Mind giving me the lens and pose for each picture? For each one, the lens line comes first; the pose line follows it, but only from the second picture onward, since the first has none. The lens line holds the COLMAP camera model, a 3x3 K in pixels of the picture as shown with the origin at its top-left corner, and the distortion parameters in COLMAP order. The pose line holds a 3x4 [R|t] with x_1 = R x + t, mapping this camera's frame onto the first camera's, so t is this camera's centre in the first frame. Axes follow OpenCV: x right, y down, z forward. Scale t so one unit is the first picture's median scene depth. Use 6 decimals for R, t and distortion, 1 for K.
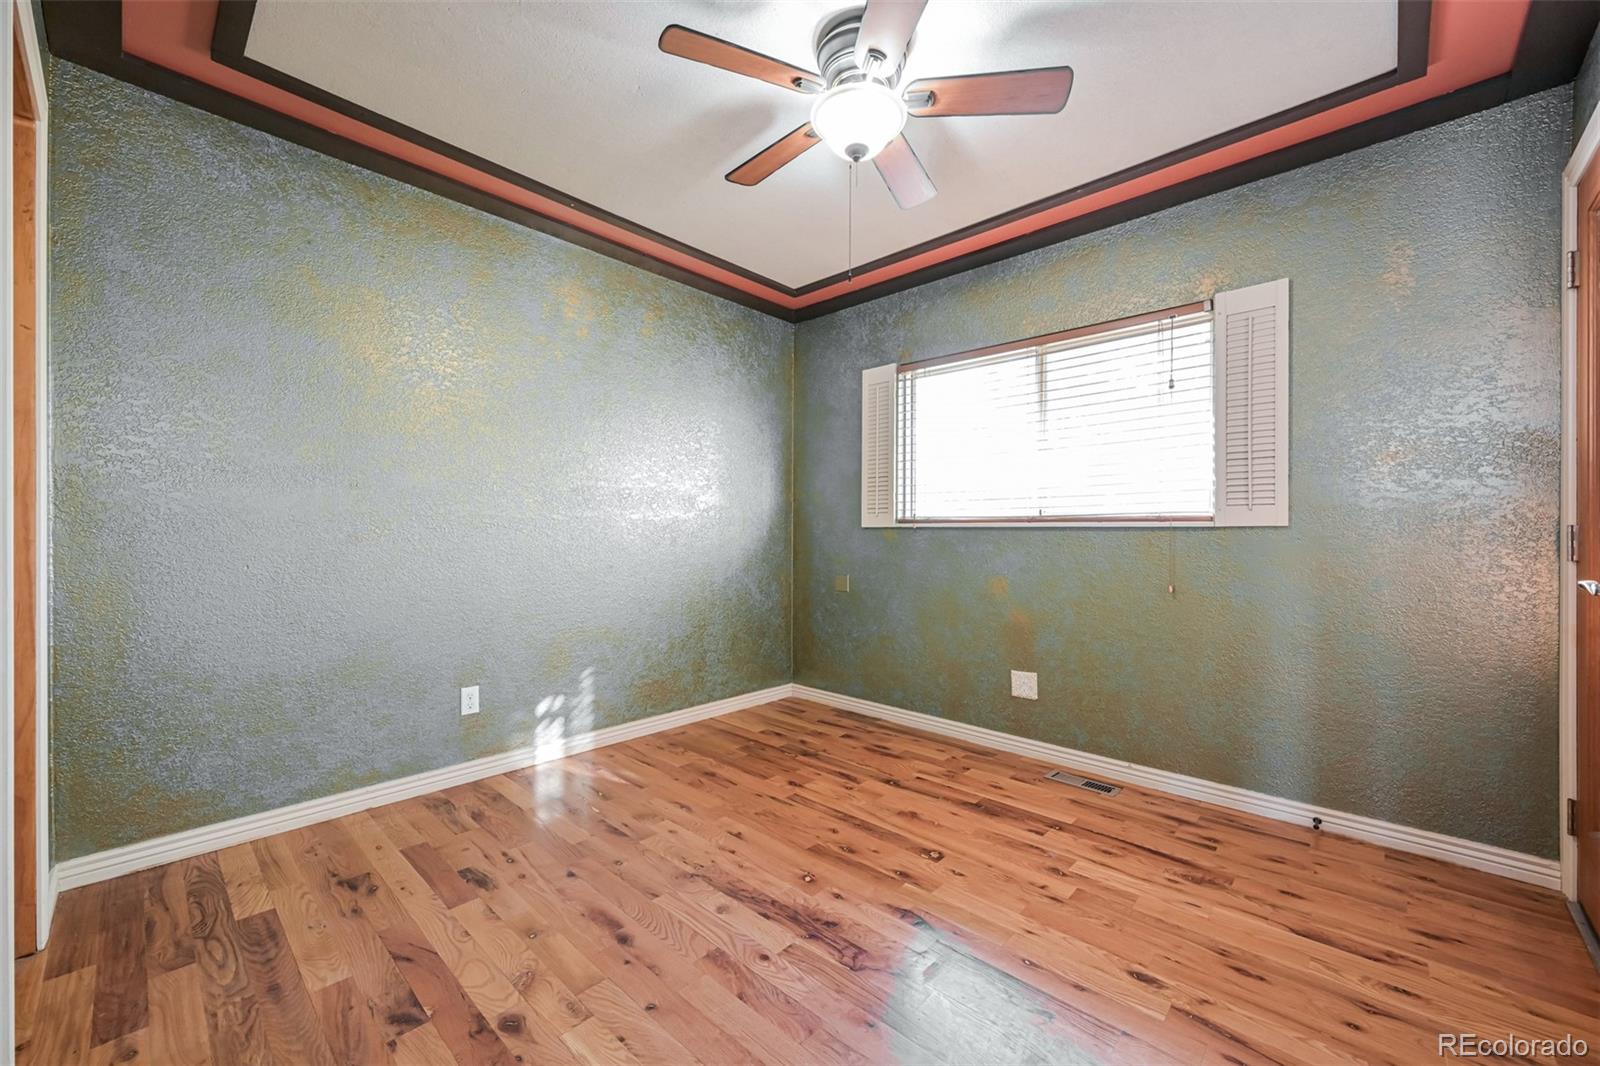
lens RADIAL K [[624.0, 0, 801.1], [0, 624.0, 542.9], [0, 0, 1]] dist [0.000731, 0.000558]
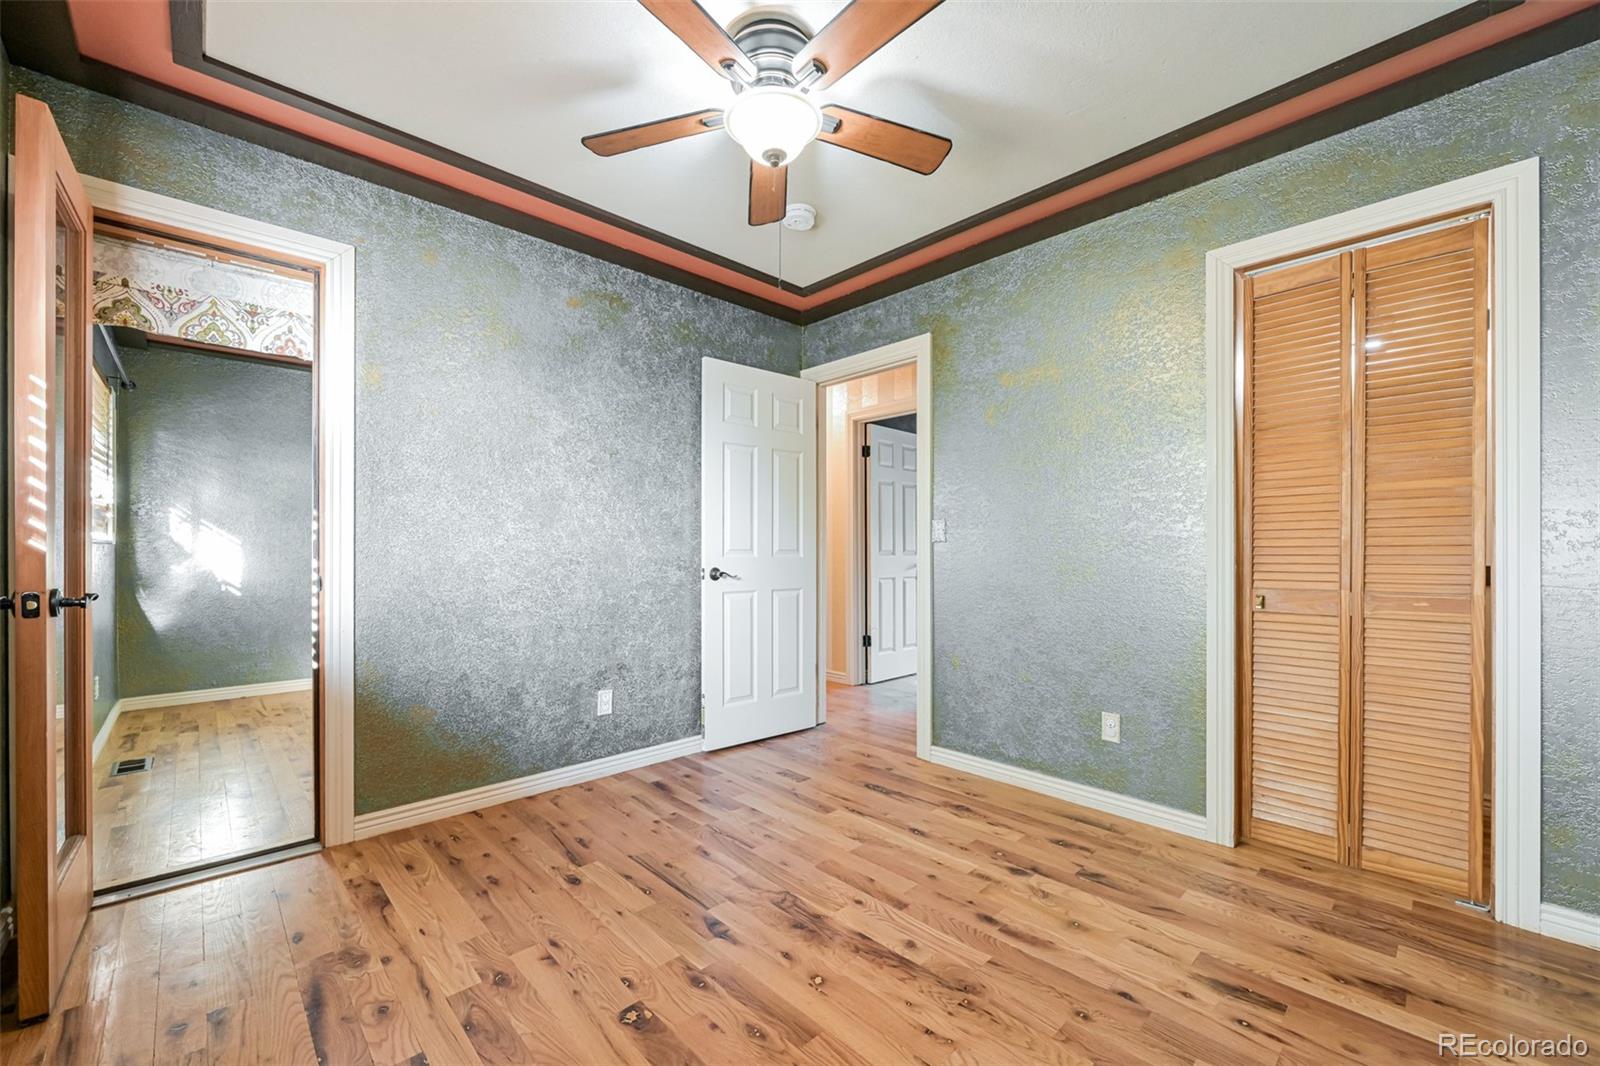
lens RADIAL K [[624.0, 0, 801.1], [0, 624.0, 542.9], [0, 0, 1]] dist [0.000731, 0.000558]
pose [[-0.998452, -0.003148, 0.055532, -0.011279], [-0.003255, 0.999993, -0.001844, -0.025154], [-0.055525, -0.002022, -0.998455, 1.949386]]
